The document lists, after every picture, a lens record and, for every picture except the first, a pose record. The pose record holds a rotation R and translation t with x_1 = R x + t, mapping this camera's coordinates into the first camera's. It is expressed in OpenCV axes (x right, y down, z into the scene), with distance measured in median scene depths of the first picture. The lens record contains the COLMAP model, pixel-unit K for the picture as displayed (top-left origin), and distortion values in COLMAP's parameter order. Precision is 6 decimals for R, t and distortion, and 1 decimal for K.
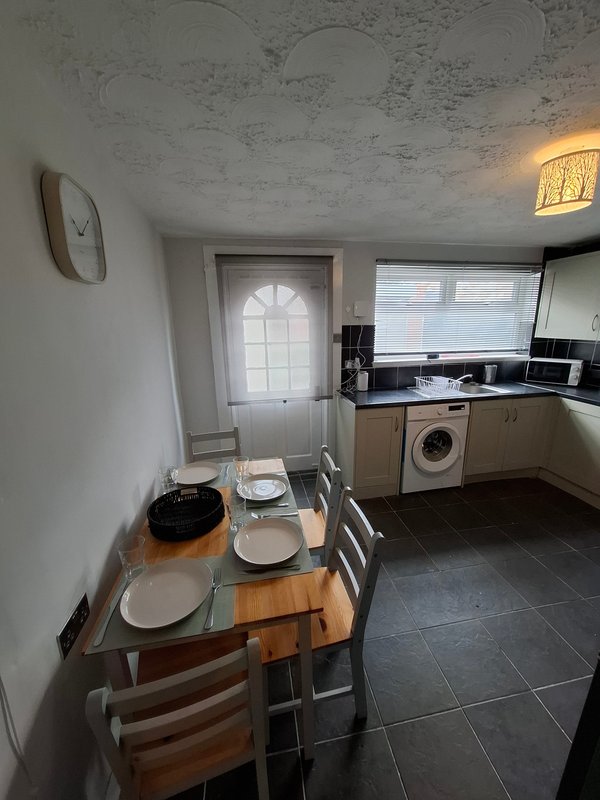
lens RADIAL K [[313.2, 0, 306.3], [0, 313.2, 404.1], [0, 0, 1]] dist [-0.007702, 0.000159]
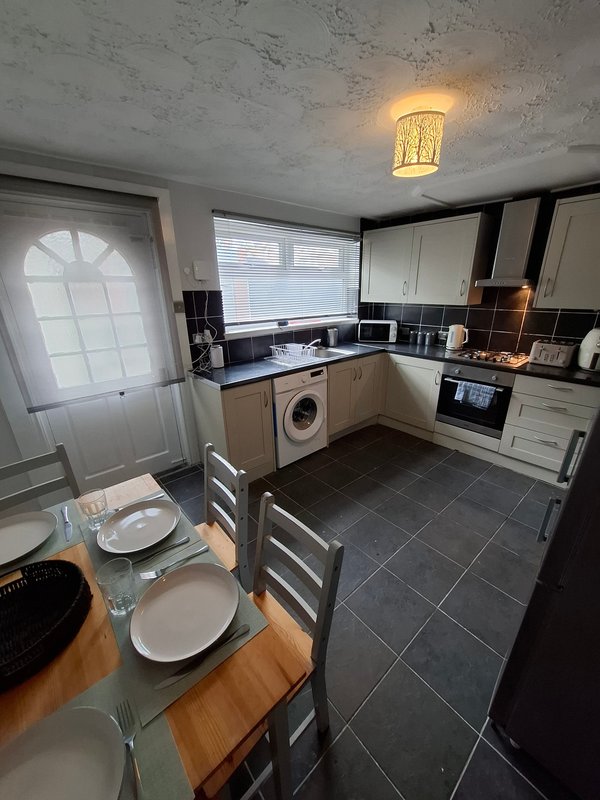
lens RADIAL K [[313.2, 0, 306.4], [0, 313.2, 404.7], [0, 0, 1]] dist [-0.007702, 0.000159]
pose [[0.854675, -0.176643, 0.488188, -0.062410], [0.130294, 0.983223, 0.127657, -0.021847], [-0.502547, -0.045498, 0.863352, 0.124557]]
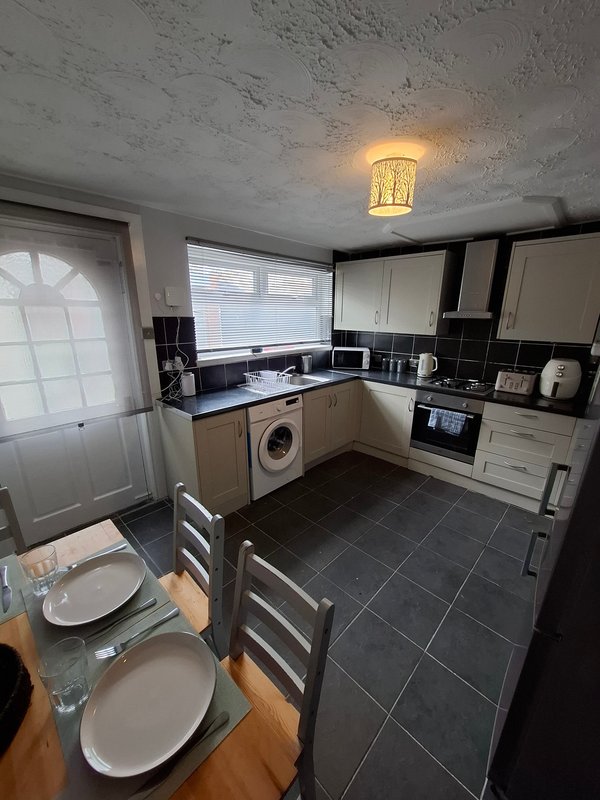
lens RADIAL K [[313.2, 0, 306.5], [0, 313.2, 404.0], [0, 0, 1]] dist [-0.007702, 0.000159]
pose [[0.804592, -0.143325, 0.576272, -0.059838], [0.128303, 0.989472, 0.066955, -0.039261], [-0.579801, 0.020066, 0.814511, 0.149737]]
